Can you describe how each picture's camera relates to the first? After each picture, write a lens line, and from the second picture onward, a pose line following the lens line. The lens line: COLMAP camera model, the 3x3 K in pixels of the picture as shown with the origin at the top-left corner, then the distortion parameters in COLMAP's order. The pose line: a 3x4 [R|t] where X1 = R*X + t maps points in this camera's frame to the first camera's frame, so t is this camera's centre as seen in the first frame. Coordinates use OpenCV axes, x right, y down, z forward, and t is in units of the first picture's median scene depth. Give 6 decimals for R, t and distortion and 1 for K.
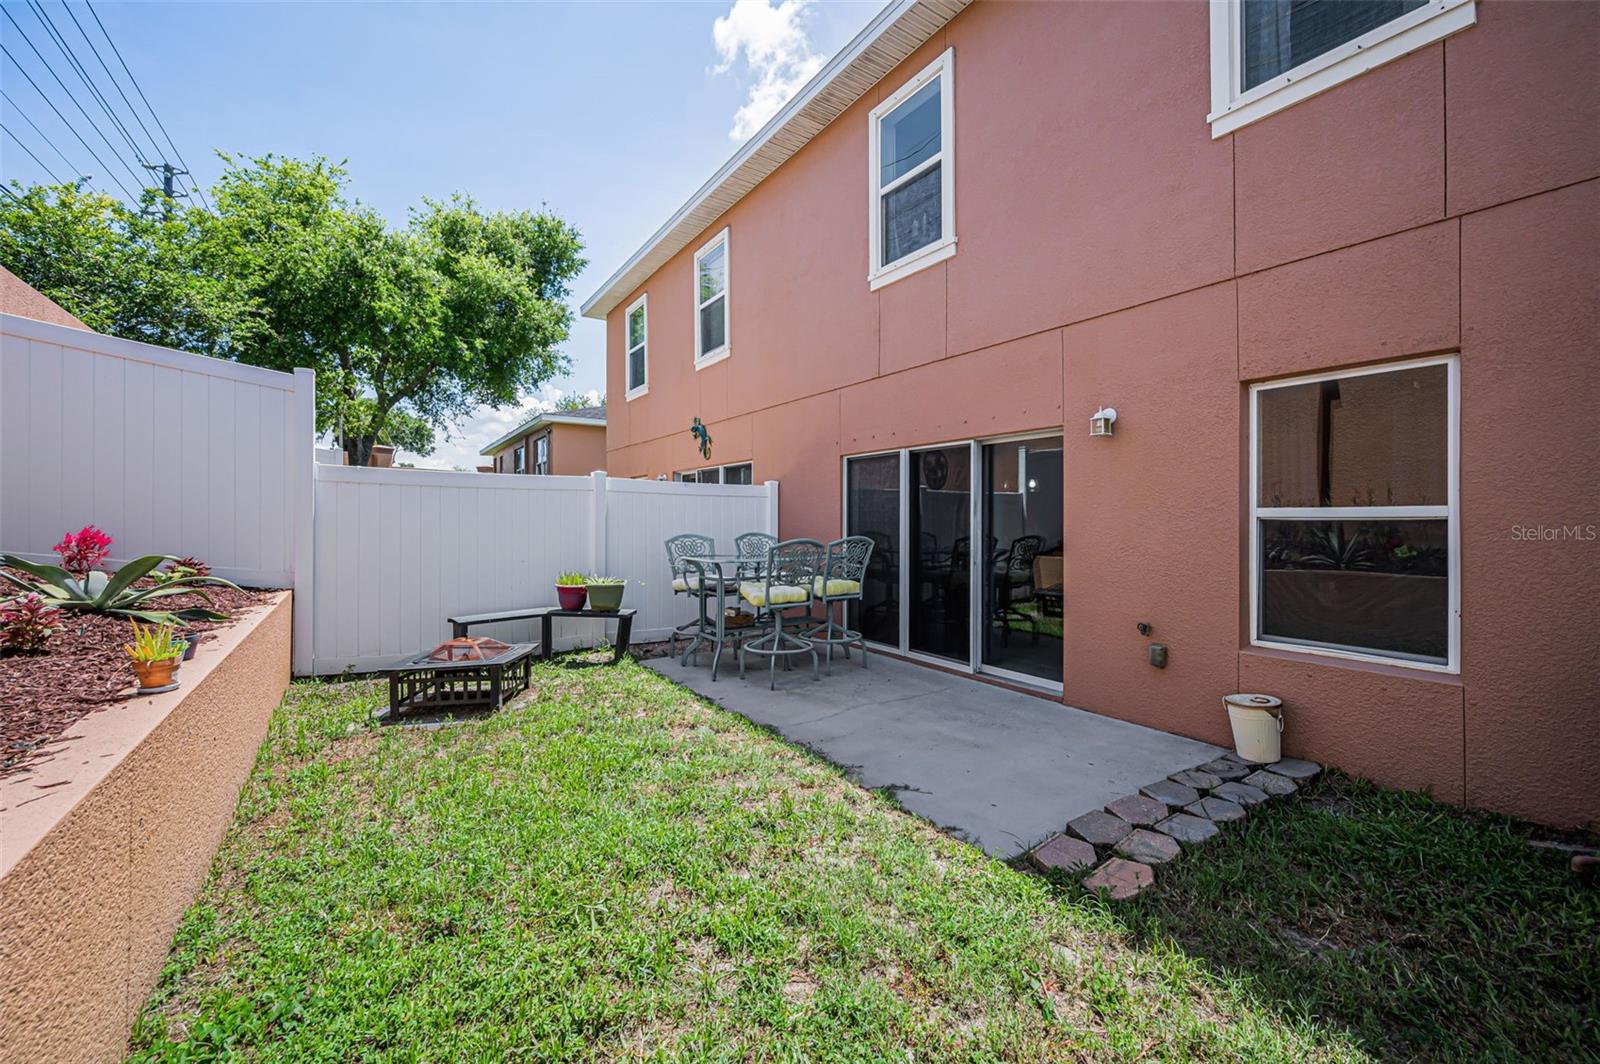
lens RADIAL K [[762.2, 0, 827.5], [0, 762.2, 515.4], [0, 0, 1]] dist [-0.000161, 0.000417]
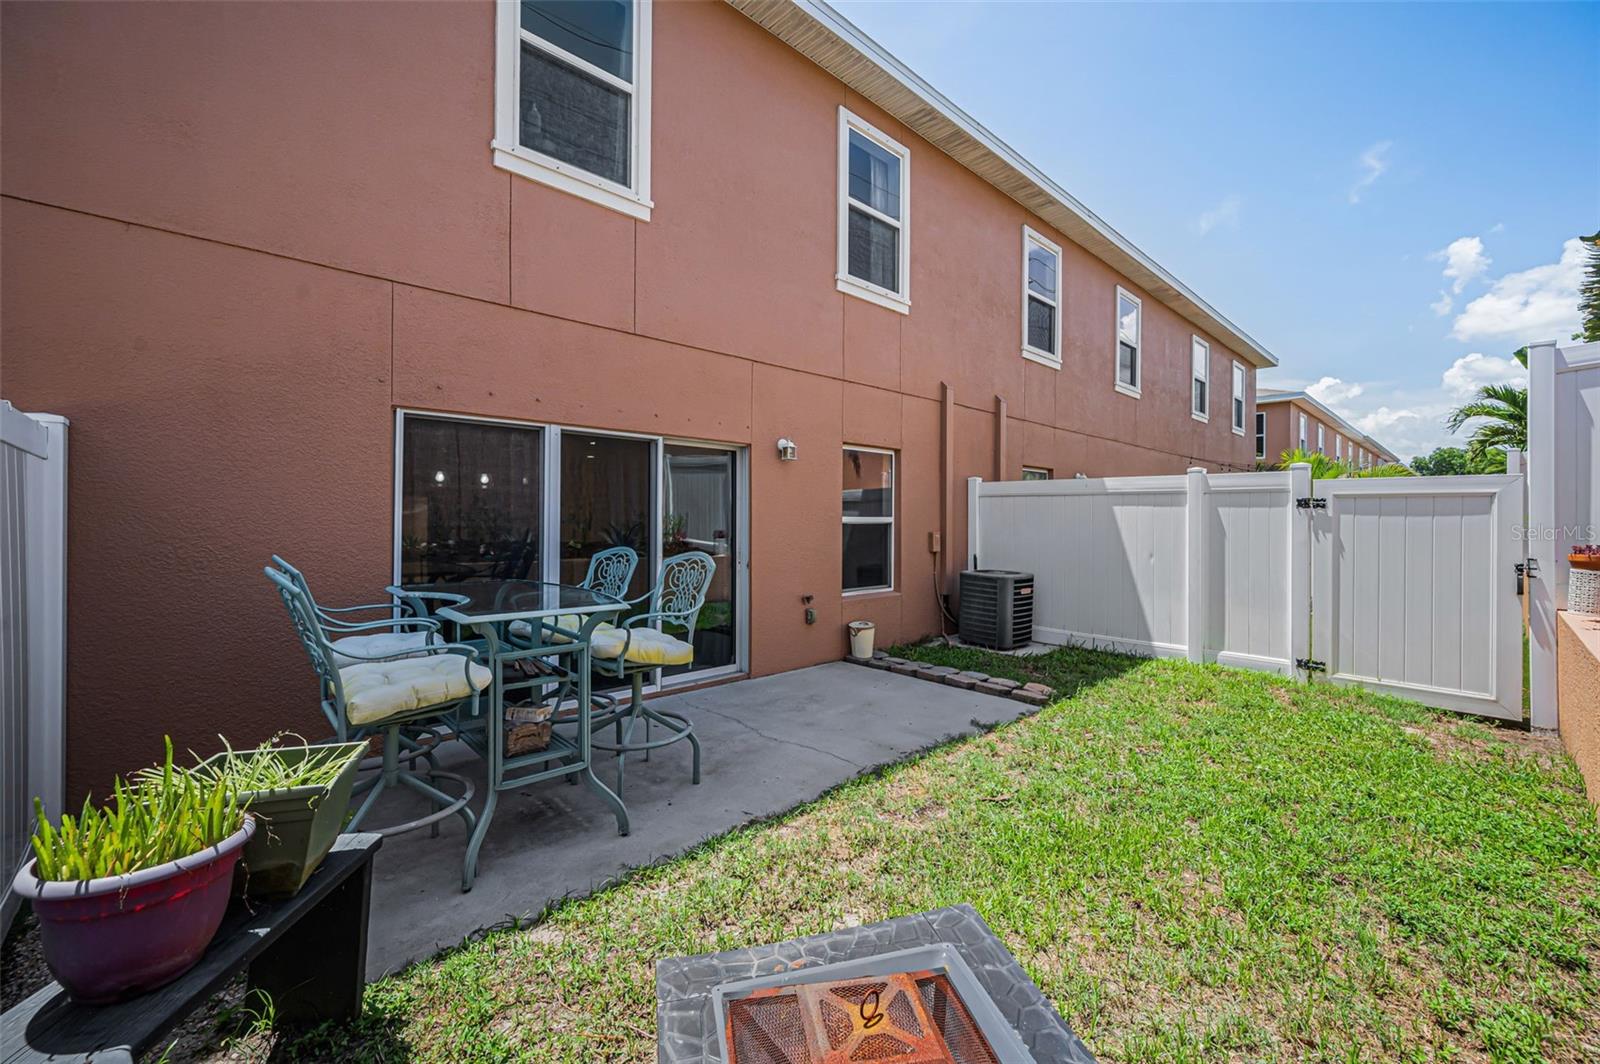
lens RADIAL K [[659.5, 0, 800.0], [0, 659.5, 532.0], [0, 0, 1]] dist [-0.000212, -0.000012]
pose [[-0.219465, -0.009051, 0.975578, -0.750874], [0.000093, 0.999957, 0.009298, 0.009918], [-0.975620, 0.002131, -0.219455, 1.219655]]
